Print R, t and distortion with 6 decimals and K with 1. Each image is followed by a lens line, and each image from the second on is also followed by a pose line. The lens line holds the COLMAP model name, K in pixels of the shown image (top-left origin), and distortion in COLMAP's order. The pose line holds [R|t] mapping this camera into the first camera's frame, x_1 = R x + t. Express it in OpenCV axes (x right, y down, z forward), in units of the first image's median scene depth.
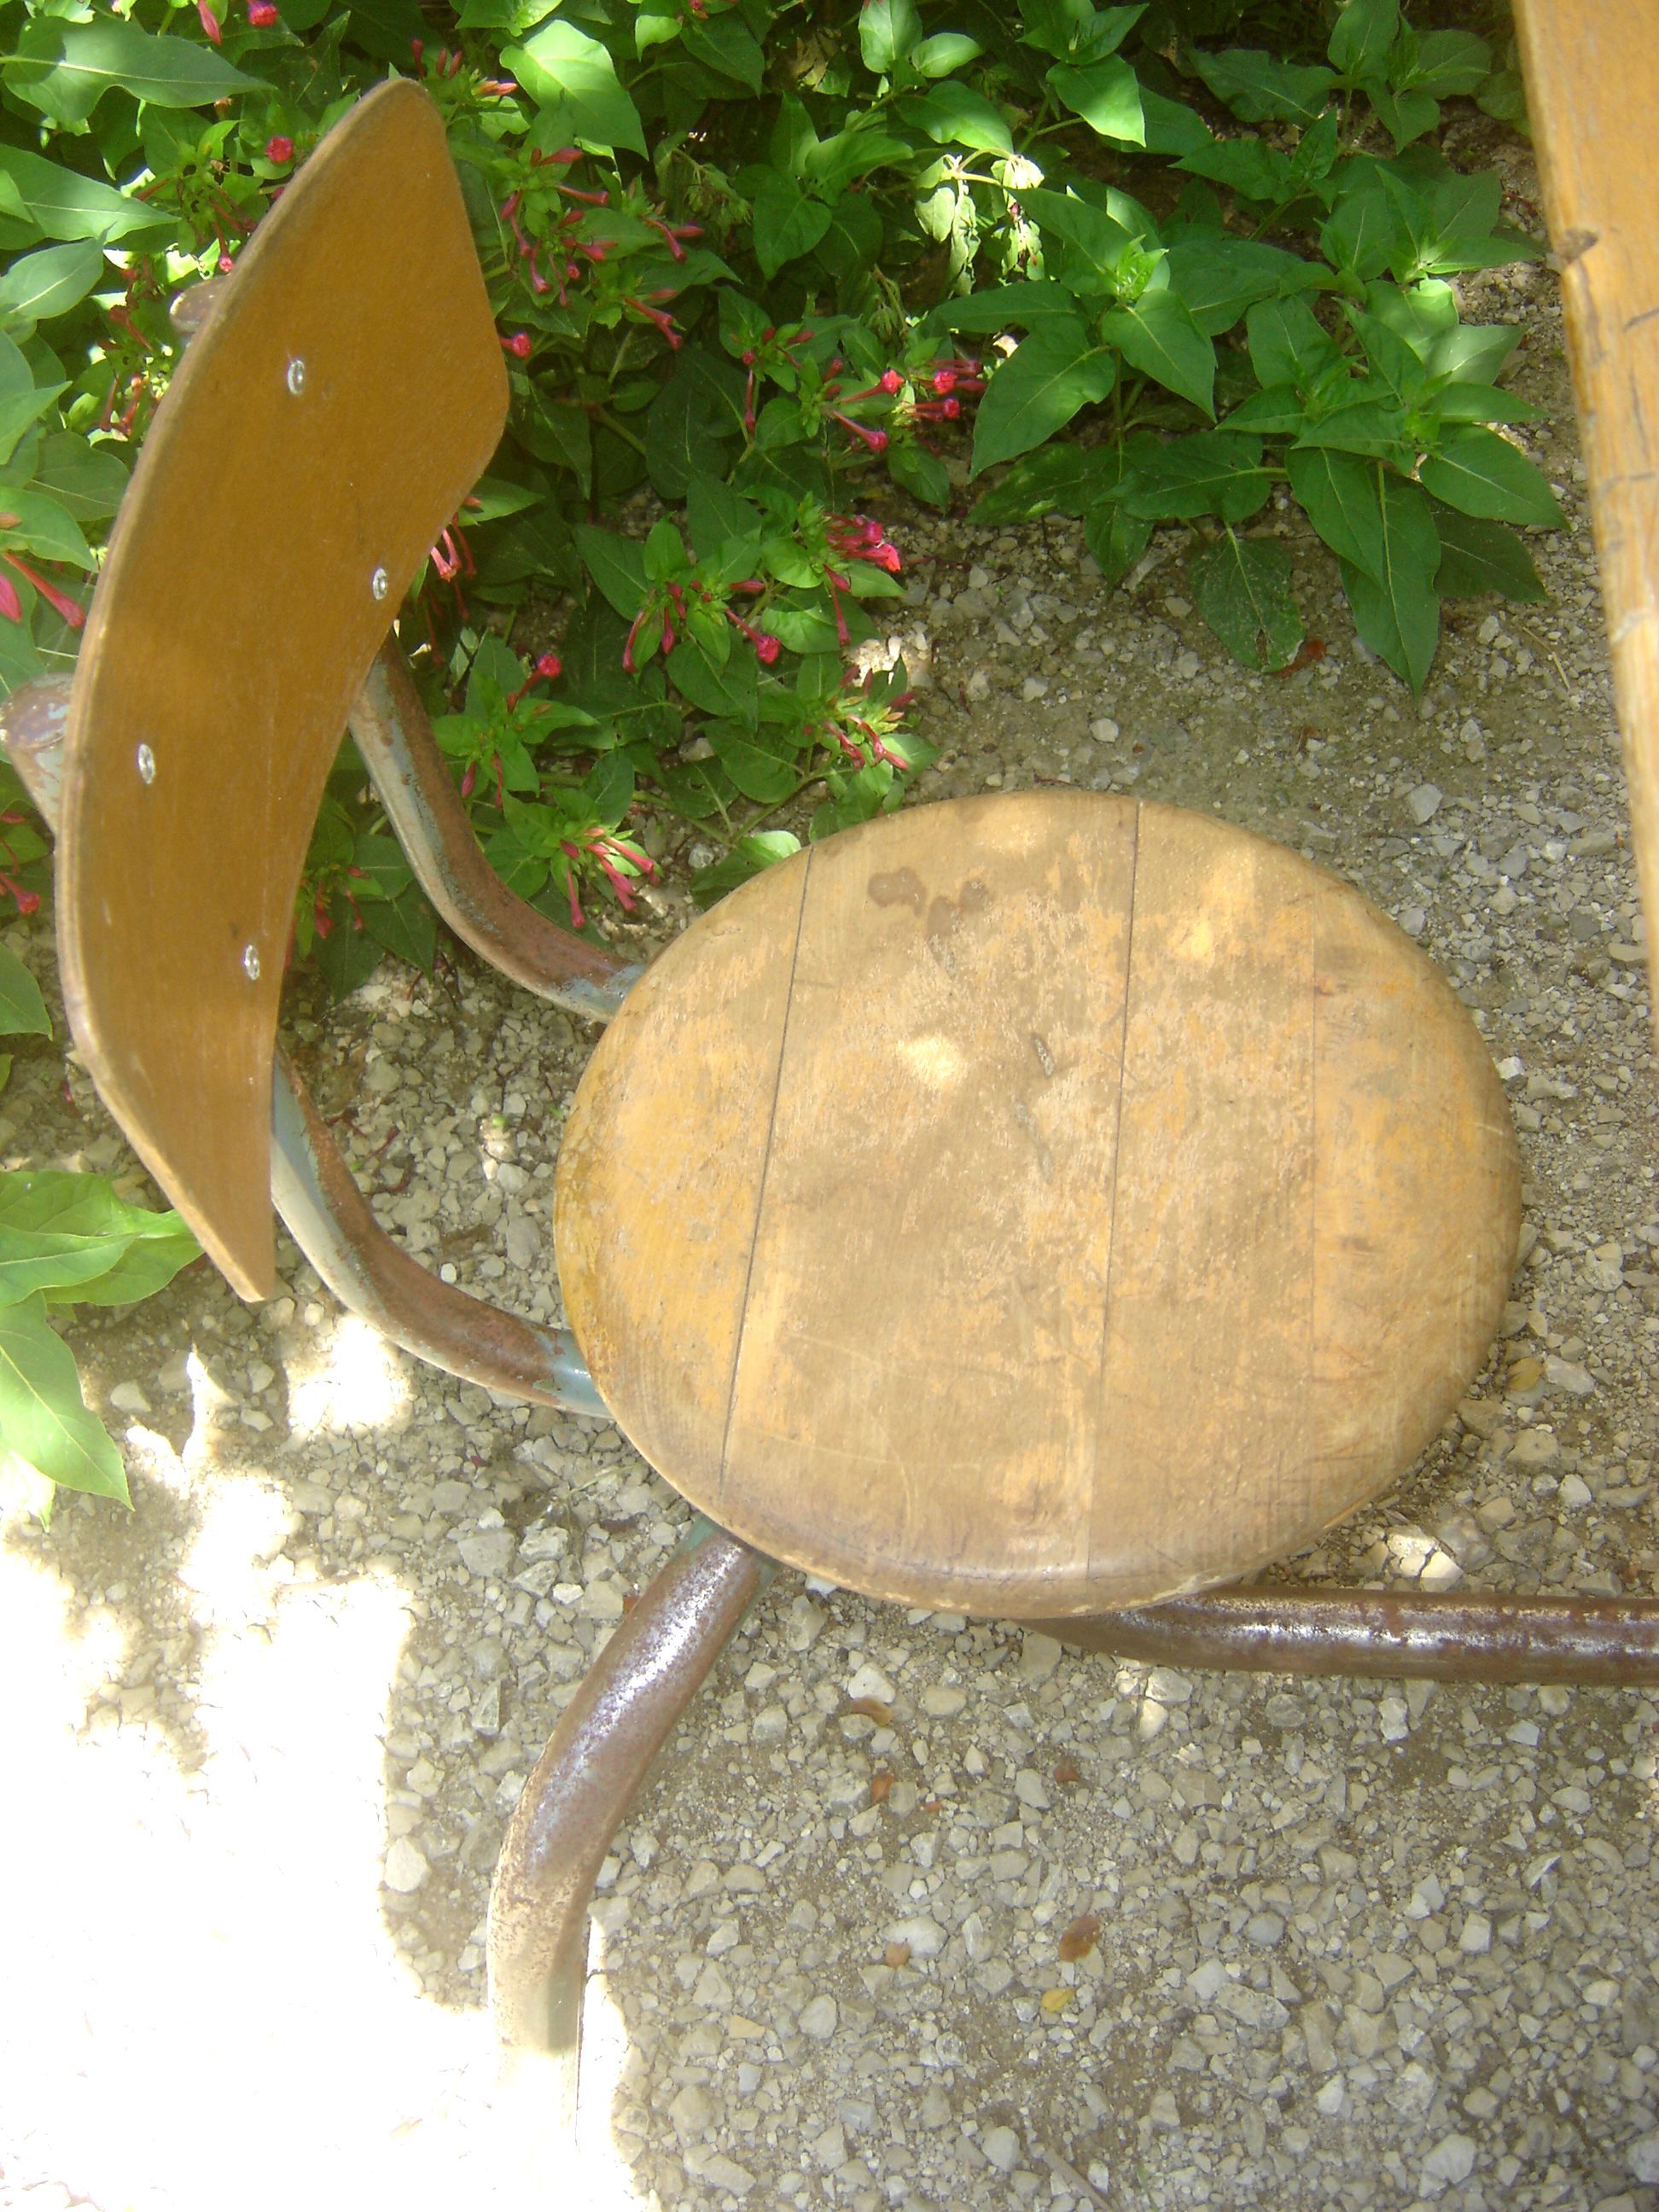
lens RADIAL K [[2436.6, 0, 829.5], [0, 2436.6, 1106.0], [0, 0, 1]] dist [-0.157467, 0.050468]
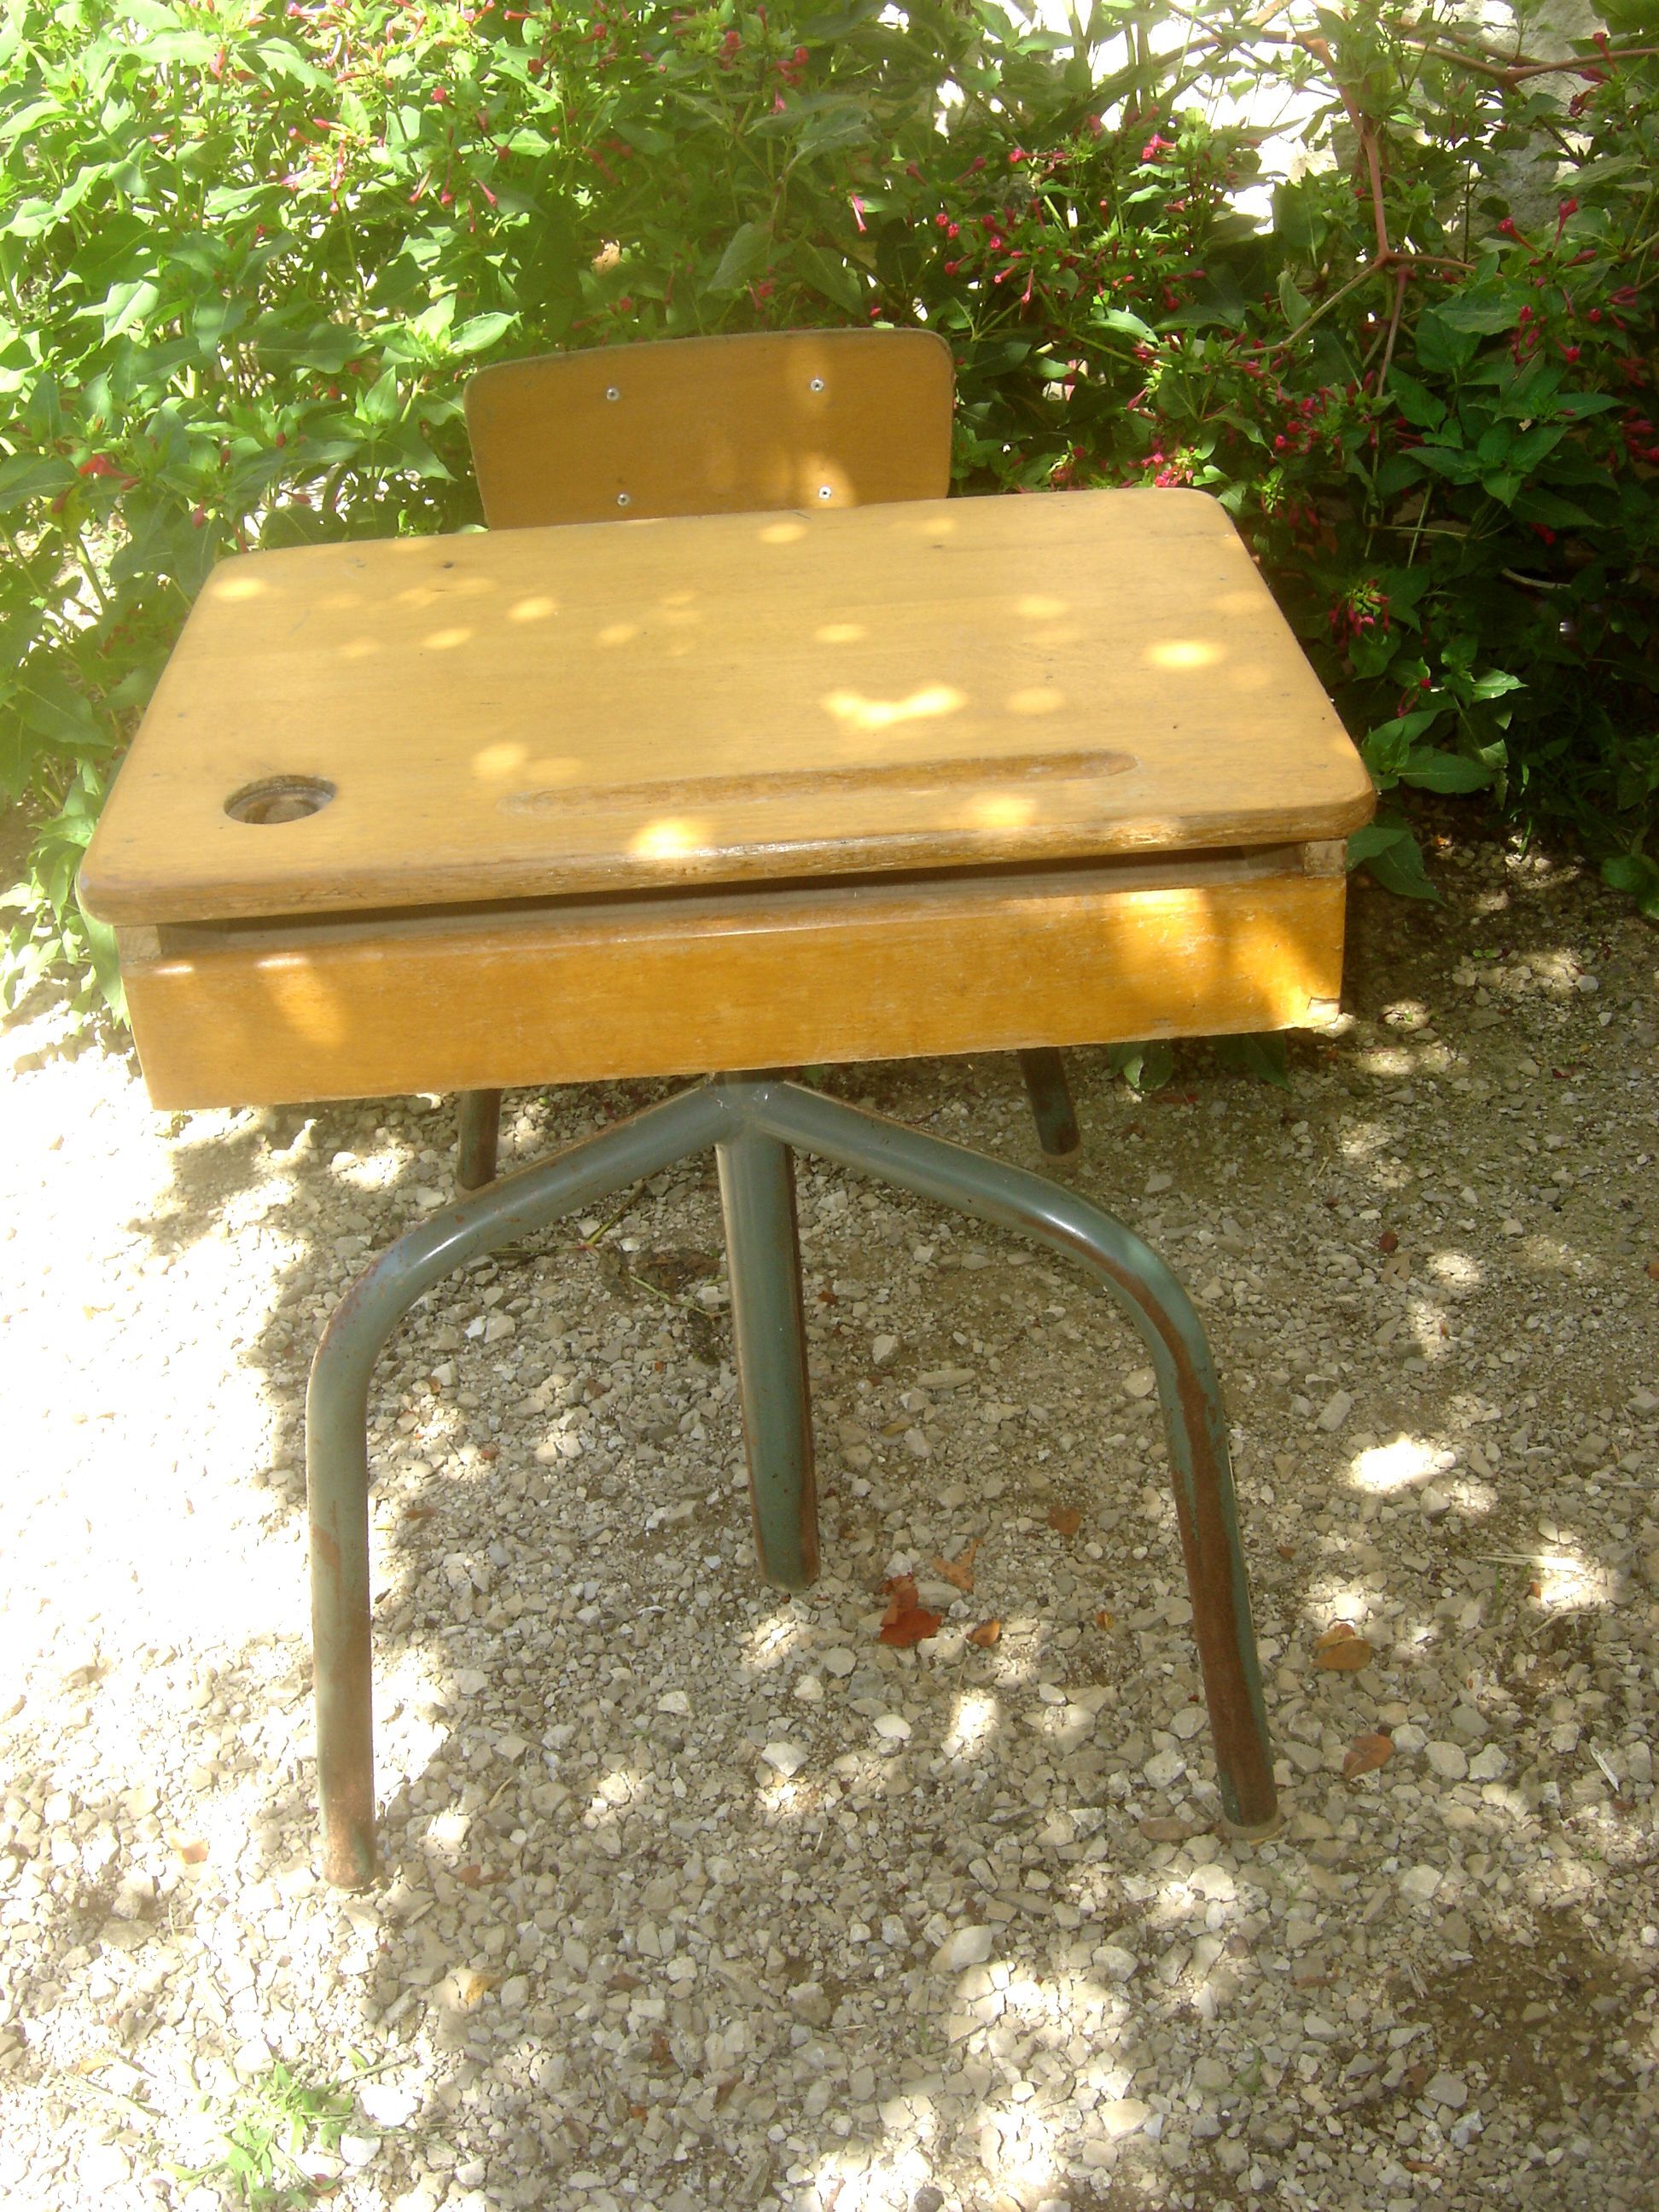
lens RADIAL K [[2436.6, 0, 829.5], [0, 2436.6, 1106.0], [0, 0, 1]] dist [-0.157467, 0.050468]
pose [[0.801370, 0.382066, -0.460252, 0.988195], [-0.506562, 0.842671, -0.182482, 0.268659], [0.318121, 0.379382, 0.868832, -0.472707]]
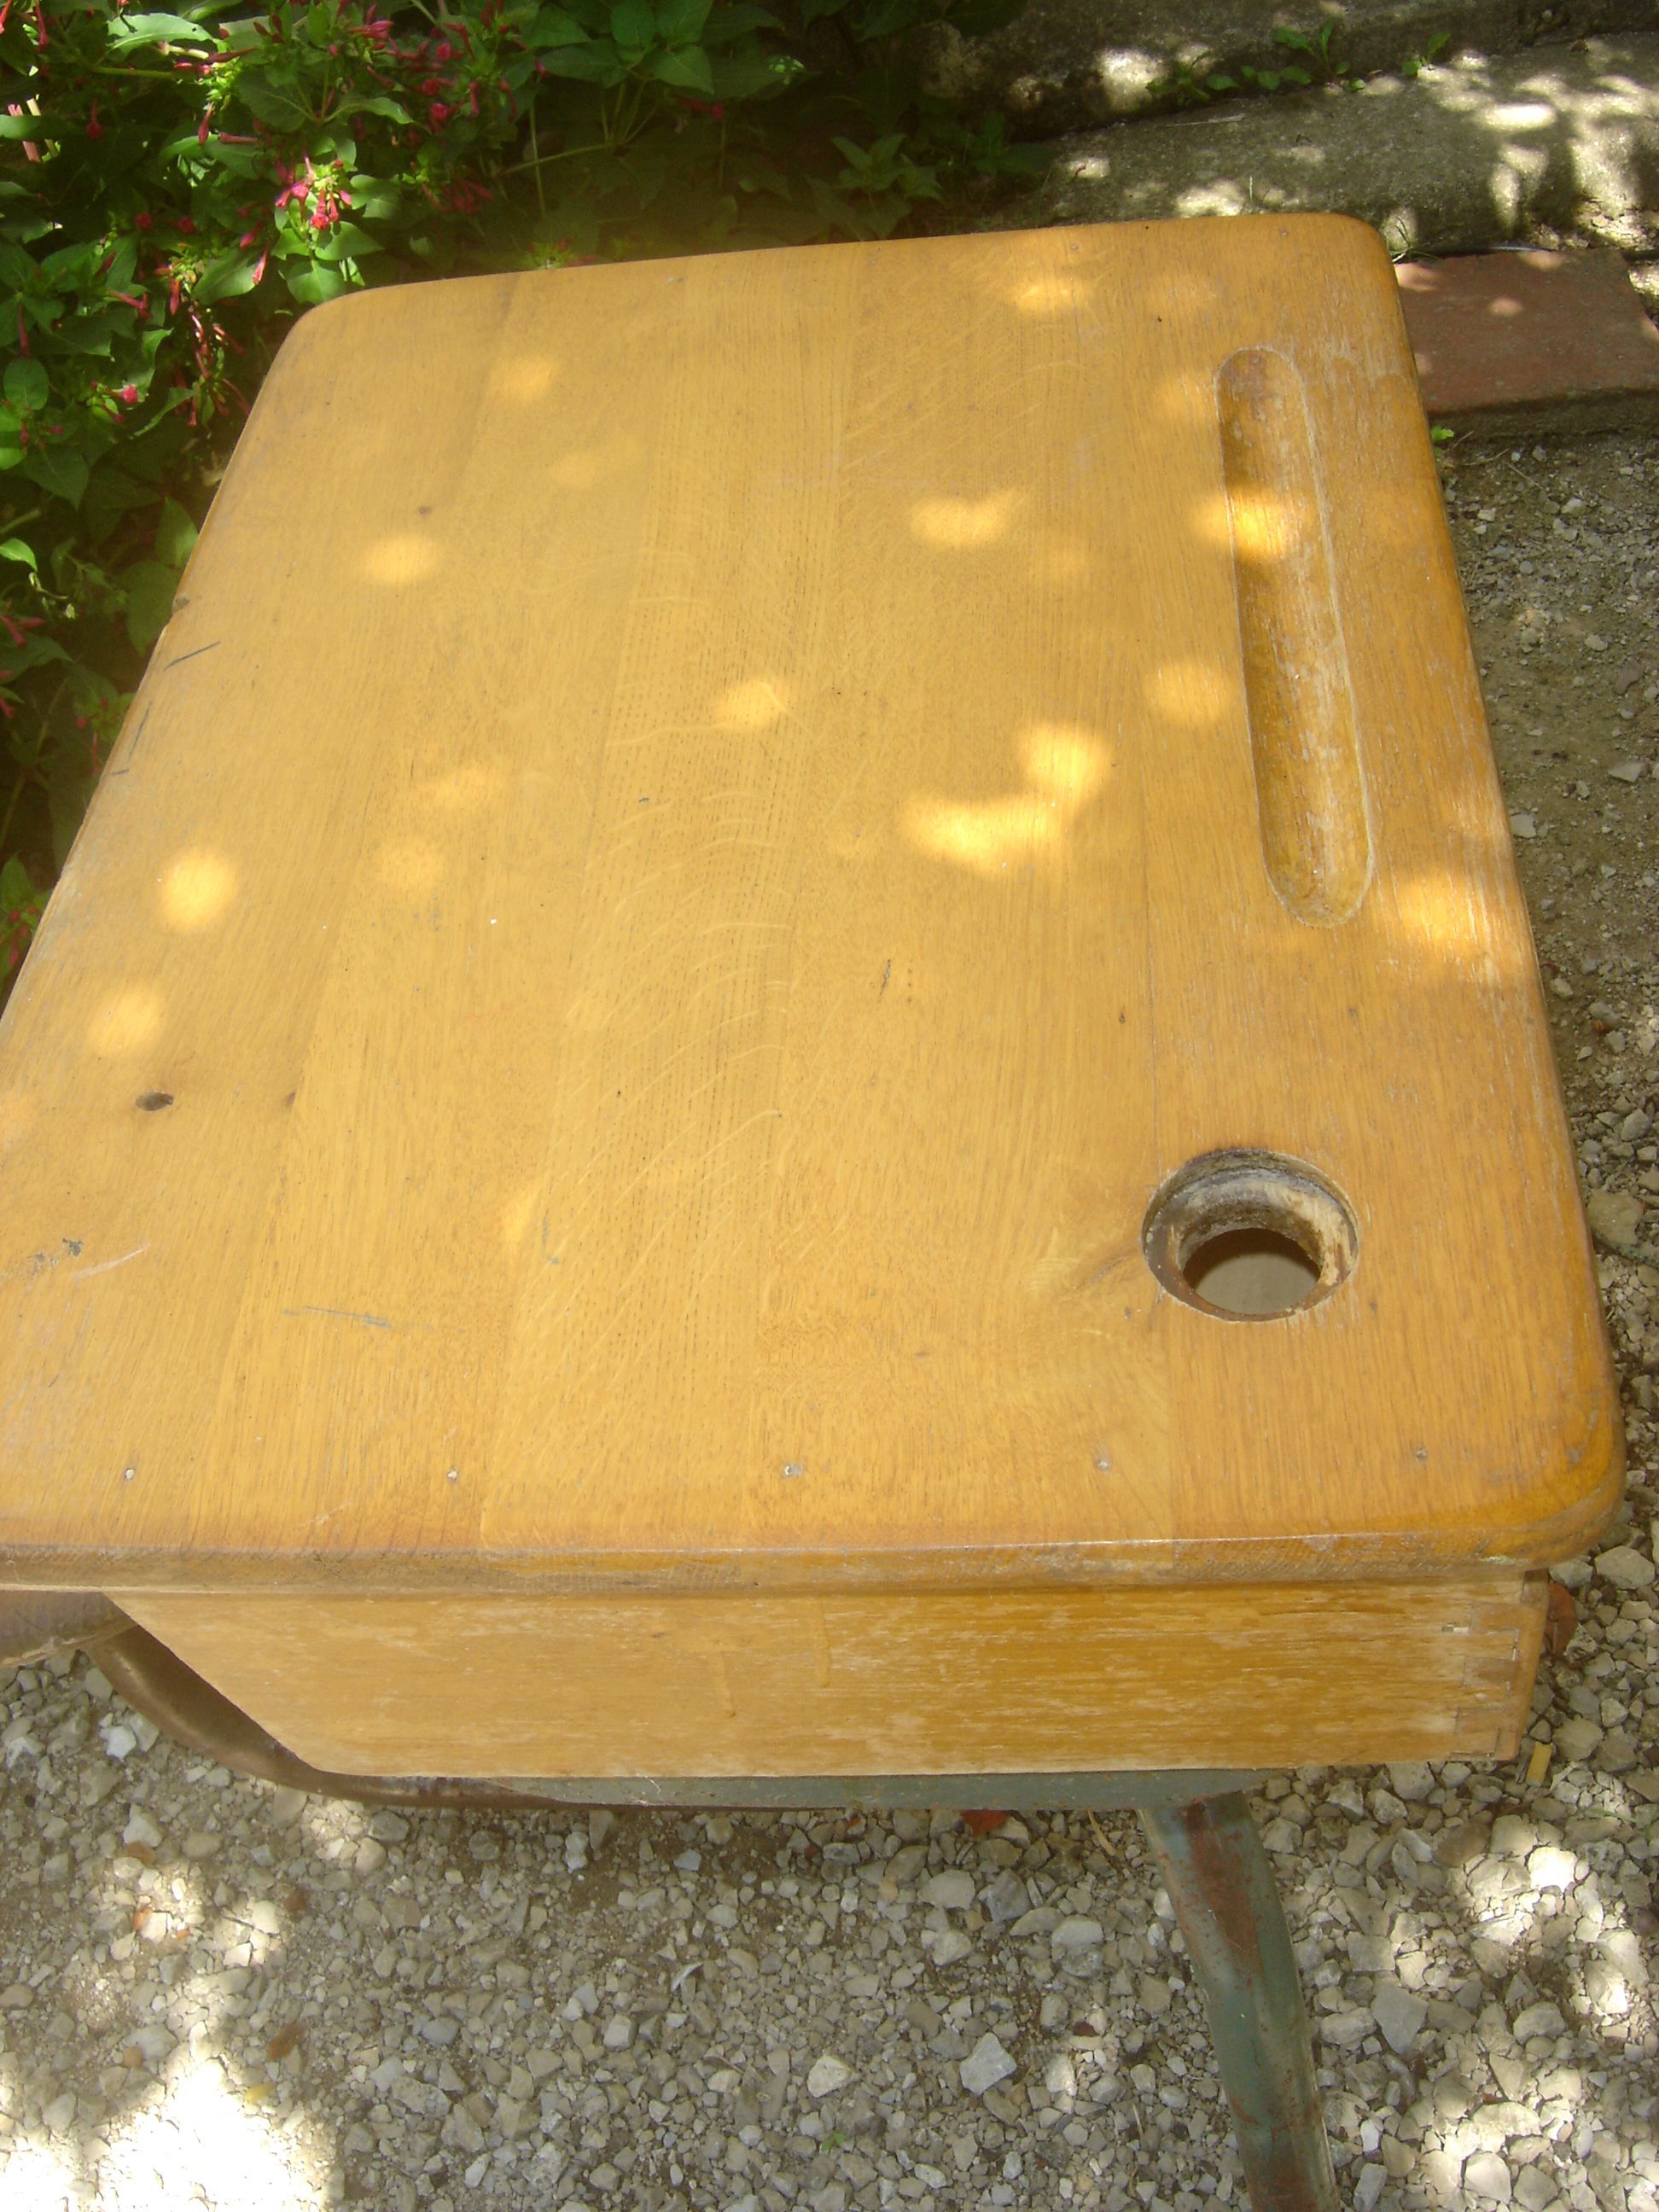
lens RADIAL K [[2436.6, 0, 829.5], [0, 2436.6, 1106.0], [0, 0, 1]] dist [-0.157467, 0.050468]
pose [[0.999134, -0.039389, 0.013439, 0.365577], [0.040866, 0.989645, -0.137593, 0.068242], [-0.007880, 0.138023, 0.990398, -0.191800]]
